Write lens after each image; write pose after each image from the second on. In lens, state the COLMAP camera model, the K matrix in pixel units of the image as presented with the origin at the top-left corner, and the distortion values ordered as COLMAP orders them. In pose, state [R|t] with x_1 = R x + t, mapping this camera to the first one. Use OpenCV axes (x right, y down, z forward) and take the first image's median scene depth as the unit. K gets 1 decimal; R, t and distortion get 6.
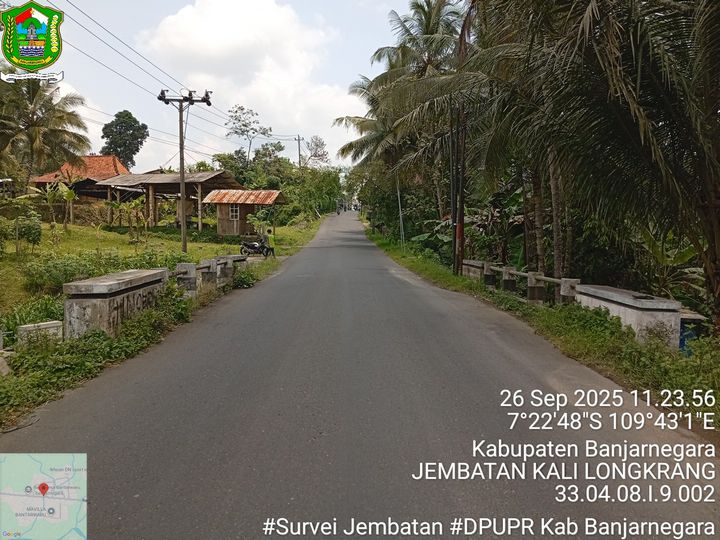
lens RADIAL K [[550.8, 0, 357.0], [0, 550.8, 272.4], [0, 0, 1]] dist [0.106999, -0.226639]
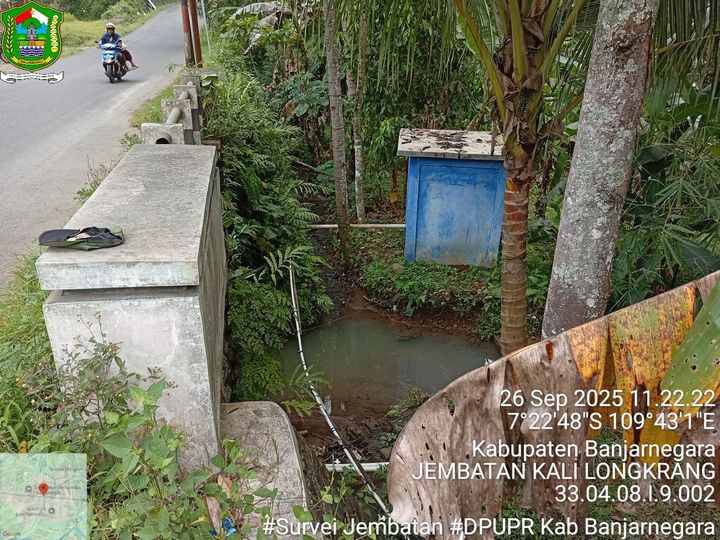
lens RADIAL K [[553.9, 0, 358.9], [0, 553.9, 274.5], [0, 0, 1]] dist [0.065131, -0.132244]
pose [[0.980294, -0.077585, 0.181671, 0.089563], [0.012362, 0.941937, 0.335563, -0.004347], [-0.197157, -0.326705, 0.924334, 0.107862]]
